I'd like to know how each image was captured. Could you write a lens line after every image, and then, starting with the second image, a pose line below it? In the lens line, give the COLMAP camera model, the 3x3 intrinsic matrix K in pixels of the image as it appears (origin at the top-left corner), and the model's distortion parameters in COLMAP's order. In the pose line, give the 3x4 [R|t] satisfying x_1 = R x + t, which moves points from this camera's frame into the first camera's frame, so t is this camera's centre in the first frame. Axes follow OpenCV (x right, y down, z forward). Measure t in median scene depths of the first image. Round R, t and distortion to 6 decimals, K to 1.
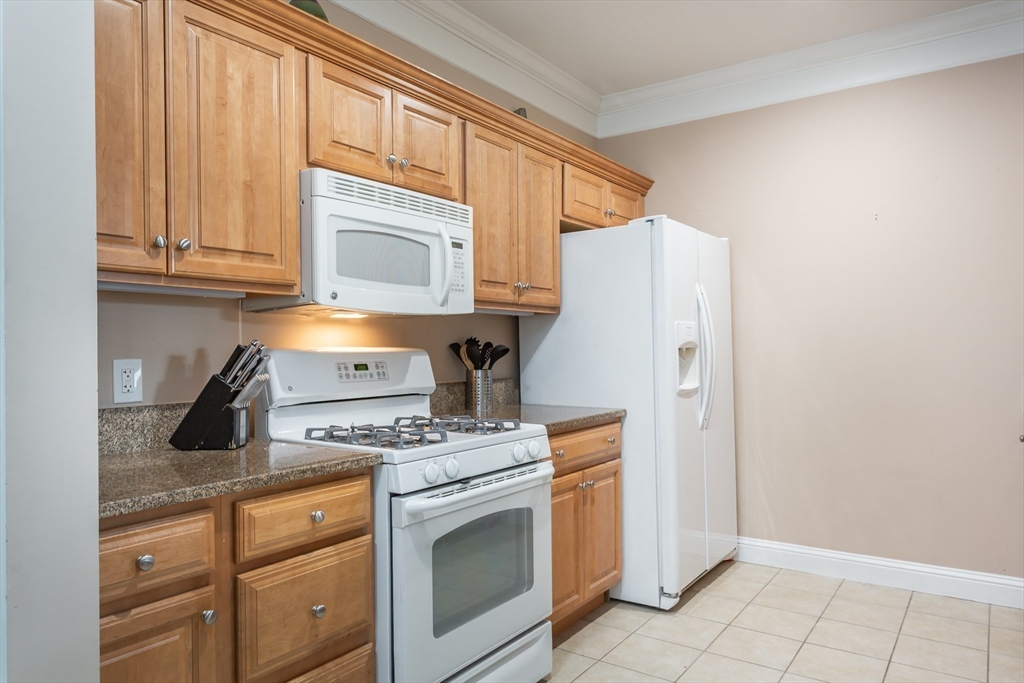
lens RADIAL K [[684.7, 0, 512.7], [0, 684.7, 349.9], [0, 0, 1]] dist [-0.005122, 0.006780]
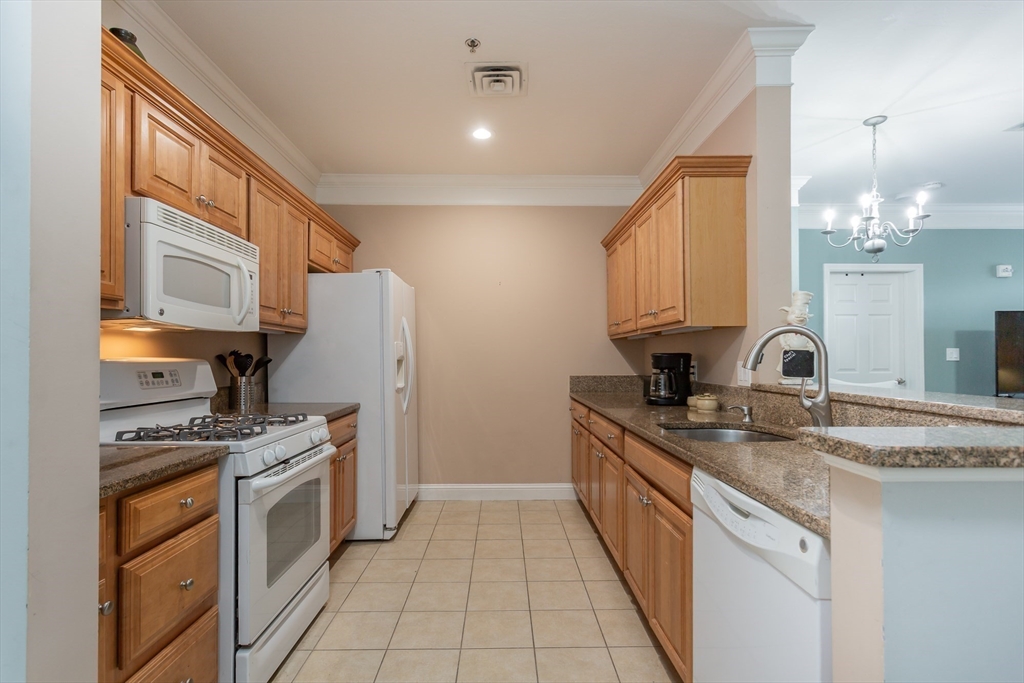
lens RADIAL K [[488.7, 0, 511.0], [0, 488.7, 355.2], [0, 0, 1]] dist [-0.001191, 0.003691]
pose [[0.809648, 0.011311, 0.586806, -0.202106], [-0.004063, 0.999898, -0.013668, 0.000921], [-0.586901, 0.008682, 0.809612, 0.001169]]
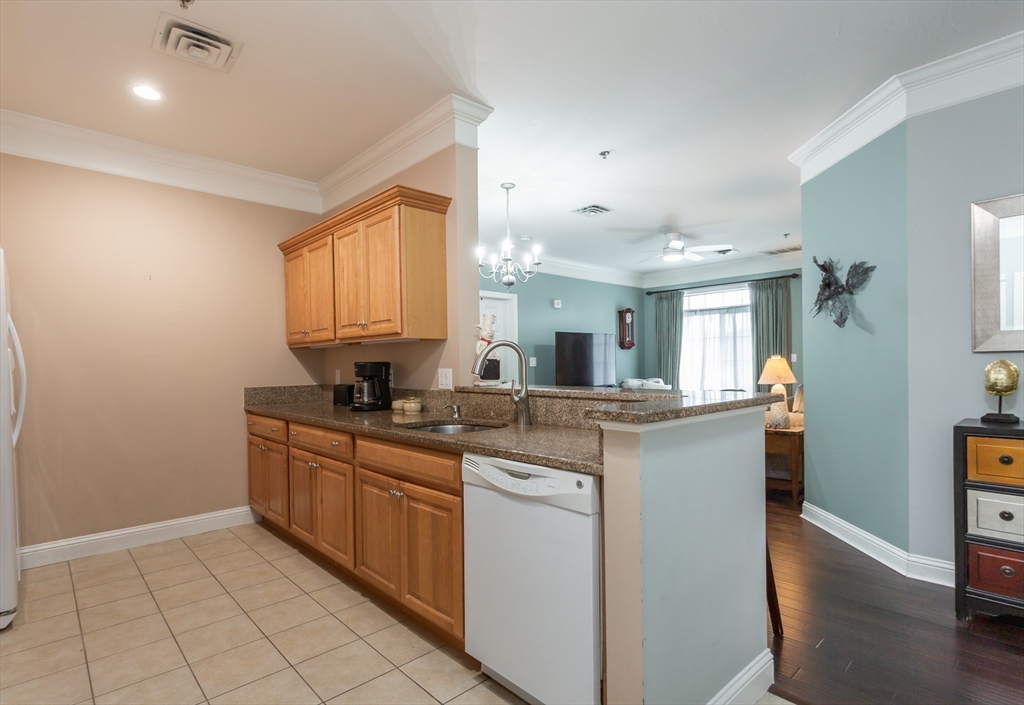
lens RADIAL K [[505.2, 0, 492.1], [0, 505.2, 369.2], [0, 0, 1]] dist [-0.002624, 0.002290]
pose [[0.230556, -0.003272, 0.973053, -0.388234], [0.014080, 0.999901, 0.000026, 0.001367], [-0.972957, 0.013695, 0.230579, 0.120505]]
